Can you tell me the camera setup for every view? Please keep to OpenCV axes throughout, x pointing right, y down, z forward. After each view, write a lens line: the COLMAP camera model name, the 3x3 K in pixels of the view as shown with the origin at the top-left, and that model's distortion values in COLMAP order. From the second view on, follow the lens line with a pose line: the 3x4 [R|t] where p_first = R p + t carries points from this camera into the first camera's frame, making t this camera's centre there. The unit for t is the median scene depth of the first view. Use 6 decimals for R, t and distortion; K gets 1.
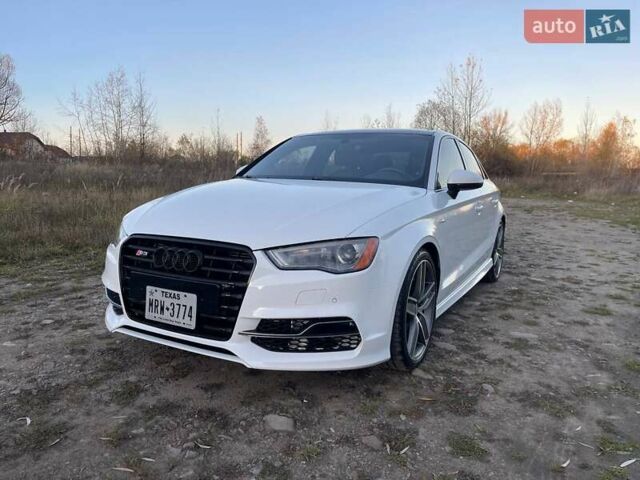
lens RADIAL K [[472.1, 0, 321.5], [0, 472.1, 237.8], [0, 0, 1]] dist [0.088705, -0.113930]
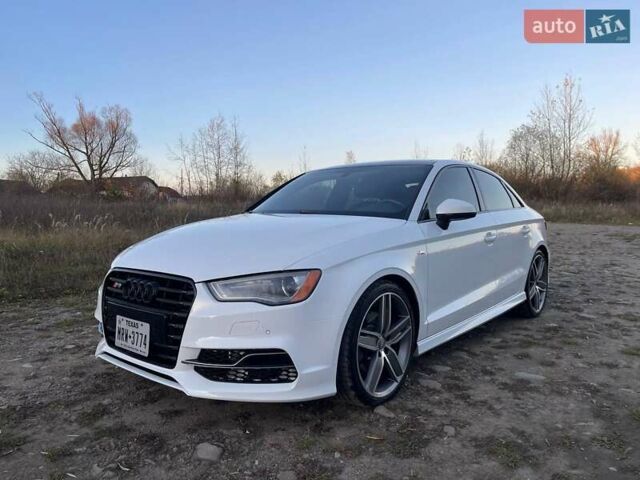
lens RADIAL K [[472.1, 0, 321.5], [0, 472.1, 237.8], [0, 0, 1]] dist [0.088705, -0.113930]
pose [[0.981085, -0.015786, -0.192930, 0.298093], [0.002873, 0.997747, -0.067031, -0.001017], [0.193554, 0.065209, 0.978920, 0.007879]]
